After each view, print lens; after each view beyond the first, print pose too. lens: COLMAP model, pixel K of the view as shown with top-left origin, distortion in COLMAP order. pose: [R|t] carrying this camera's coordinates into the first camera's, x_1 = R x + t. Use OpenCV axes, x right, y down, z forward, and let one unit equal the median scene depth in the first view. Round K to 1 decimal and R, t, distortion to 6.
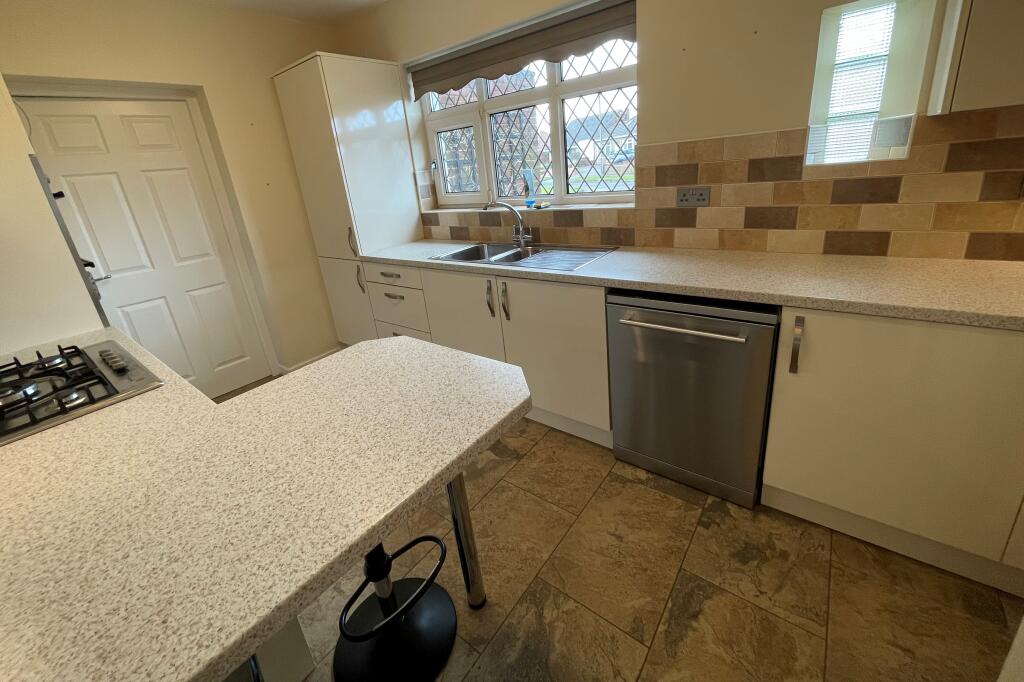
lens RADIAL K [[409.0, 0, 504.9], [0, 409.0, 292.1], [0, 0, 1]] dist [-0.009442, 0.000464]
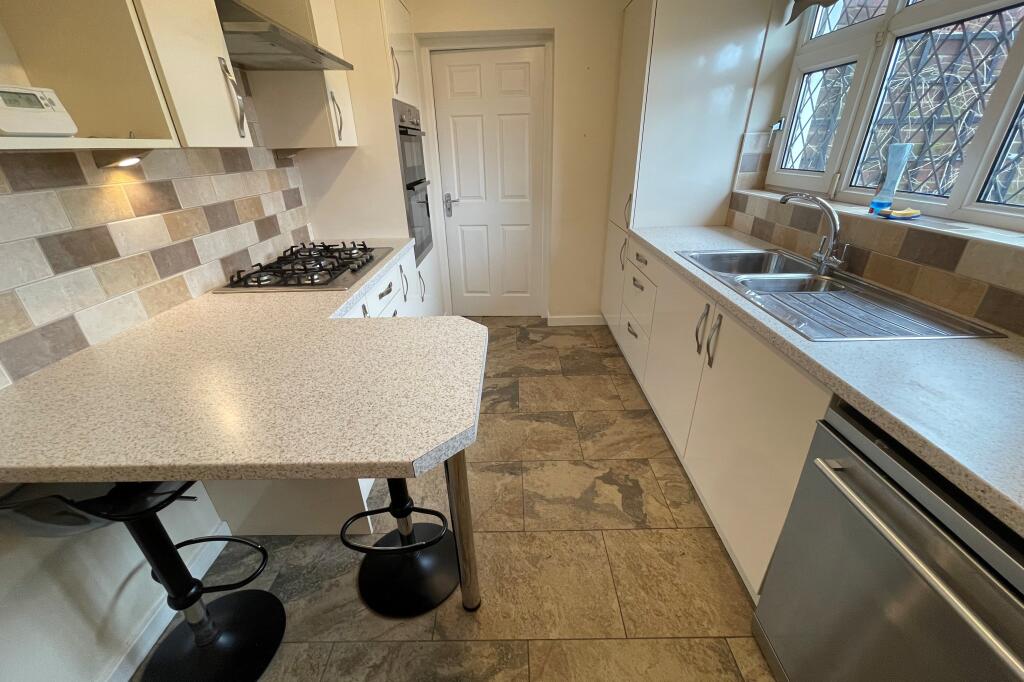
lens RADIAL K [[409.0, 0, 510.8], [0, 409.0, 342.3], [0, 0, 1]] dist [-0.009442, 0.000464]
pose [[0.615357, 0.415318, -0.669961, 0.194187], [-0.268171, 0.909540, 0.317522, -0.078494], [0.741229, -0.015725, 0.671068, 0.206419]]
